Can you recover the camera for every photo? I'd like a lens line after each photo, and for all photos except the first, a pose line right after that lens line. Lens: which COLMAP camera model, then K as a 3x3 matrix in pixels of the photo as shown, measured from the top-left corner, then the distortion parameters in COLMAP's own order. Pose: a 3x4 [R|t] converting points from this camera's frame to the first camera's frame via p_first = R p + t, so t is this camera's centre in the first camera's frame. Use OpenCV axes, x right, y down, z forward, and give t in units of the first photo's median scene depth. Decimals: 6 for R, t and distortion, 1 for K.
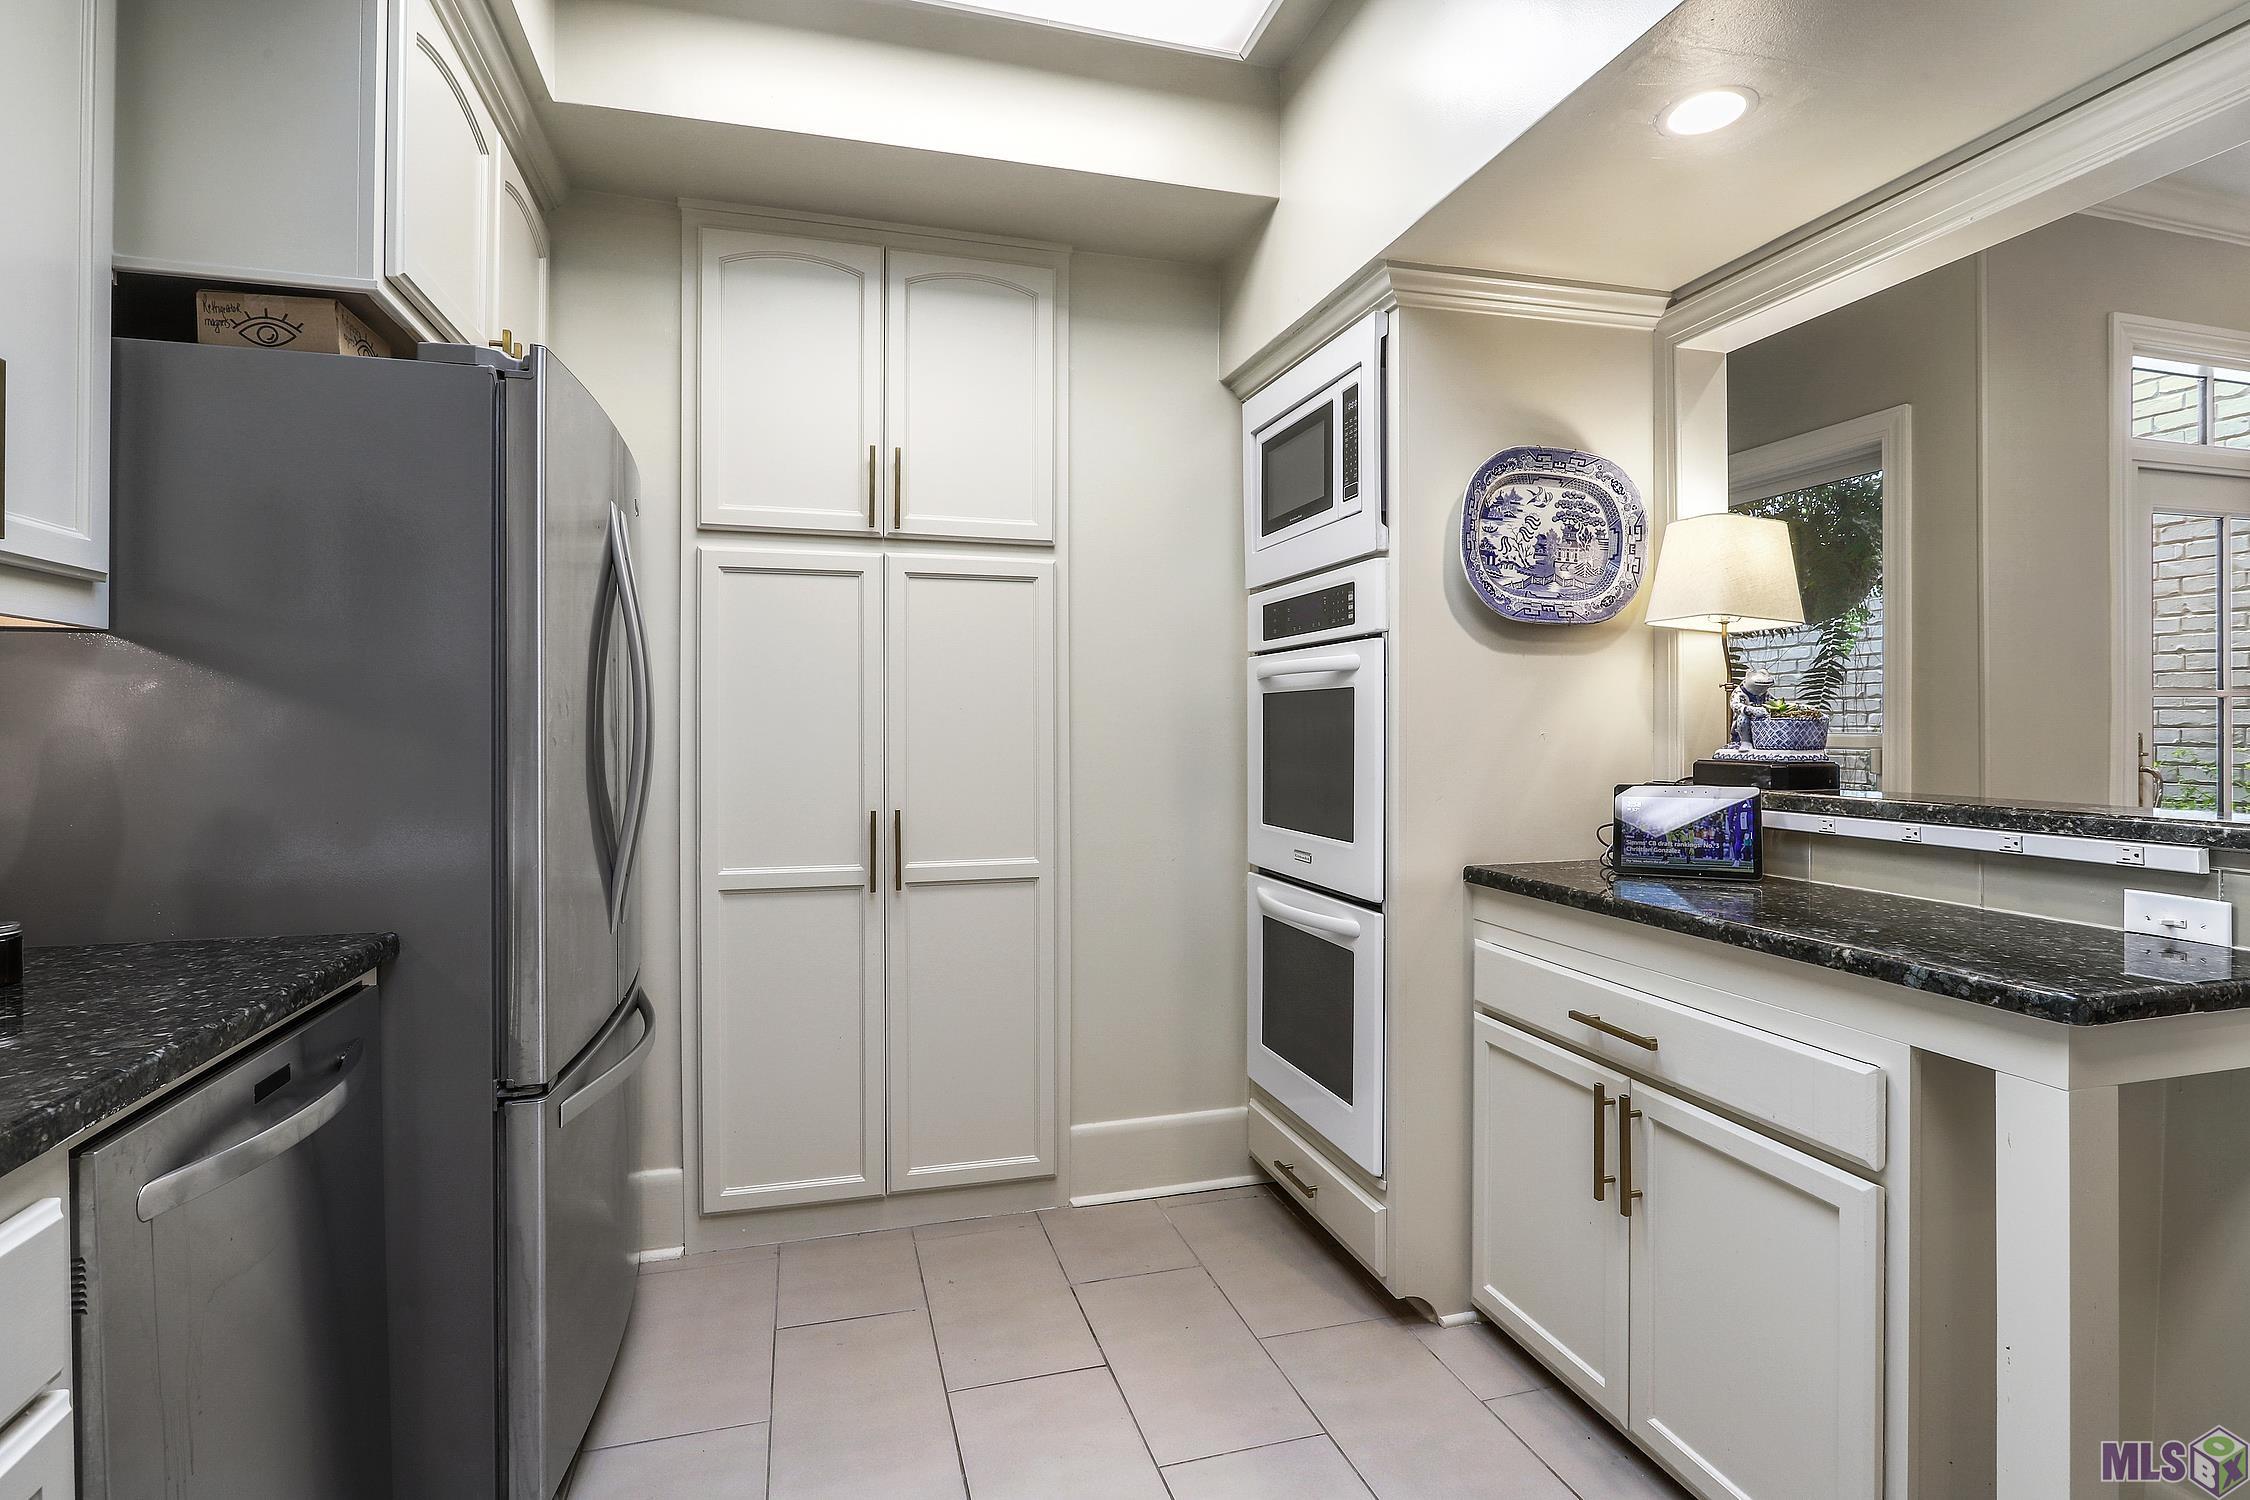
lens RADIAL K [[1103.6, 0, 1124.3], [0, 1103.6, 736.3], [0, 0, 1]] dist [-0.003061, -0.000455]
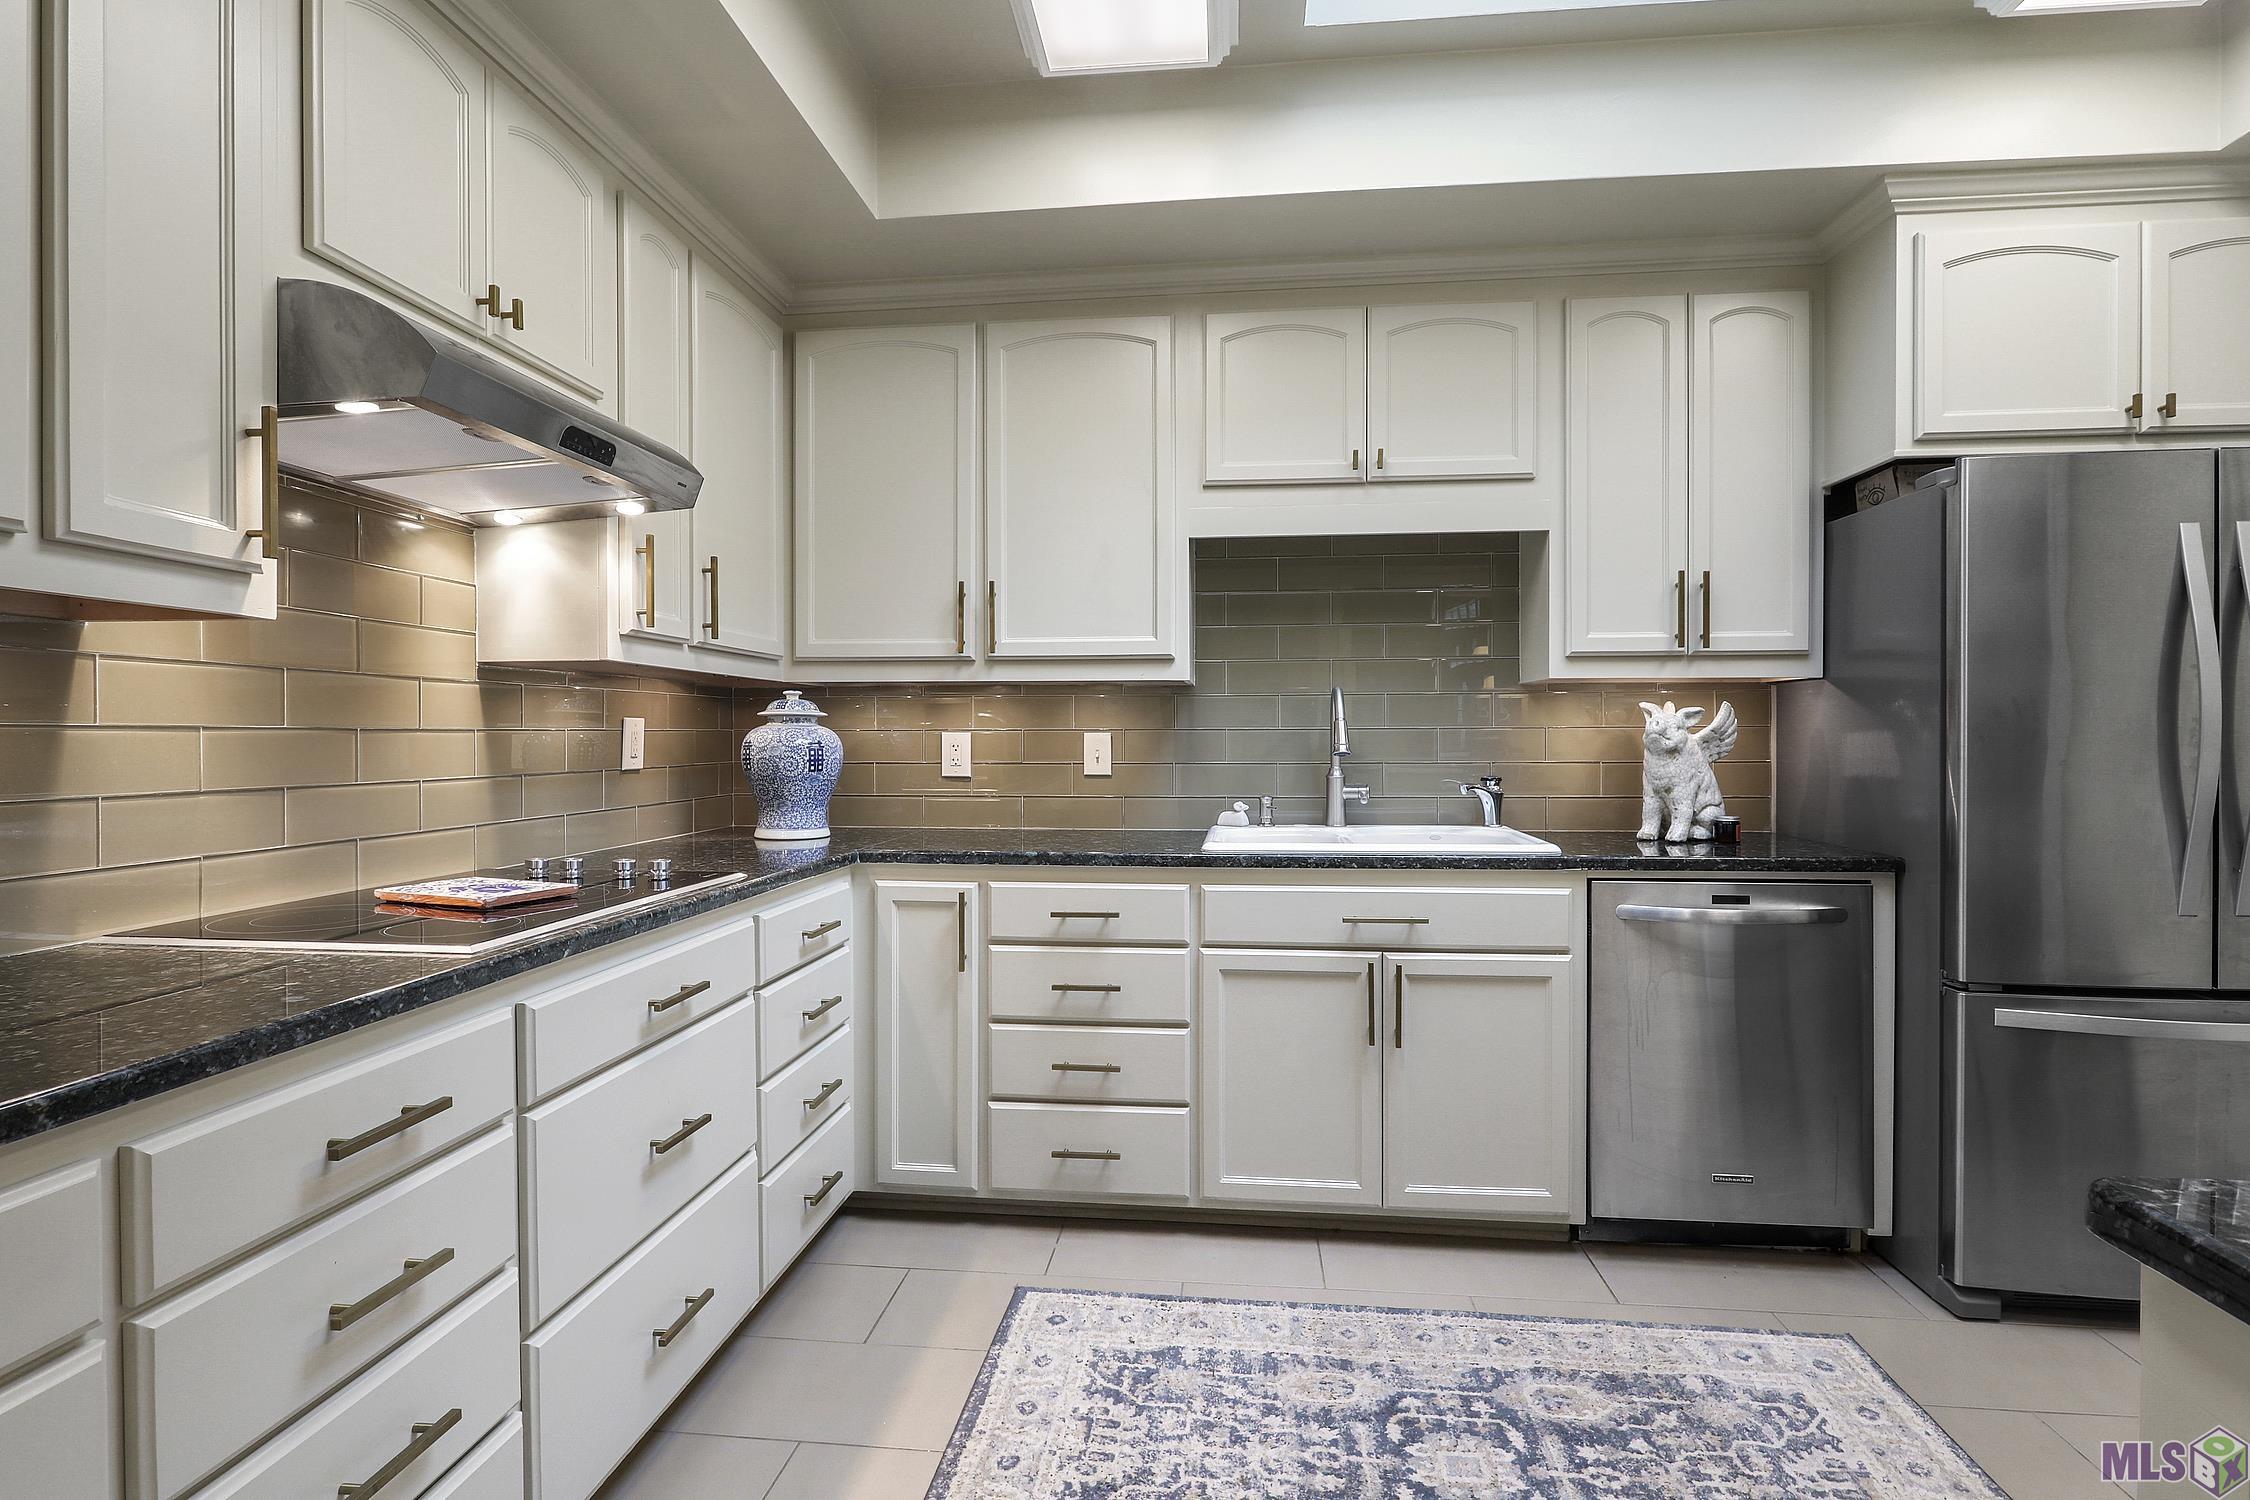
lens RADIAL K [[1103.6, 0, 1111.1], [0, 1103.6, 742.1], [0, 0, 1]] dist [-0.003061, -0.000455]
pose [[-0.384626, 0.007154, -0.923045, 1.258777], [0.002202, 0.999974, 0.006833, -0.001024], [0.923070, 0.000596, -0.384631, 0.566768]]
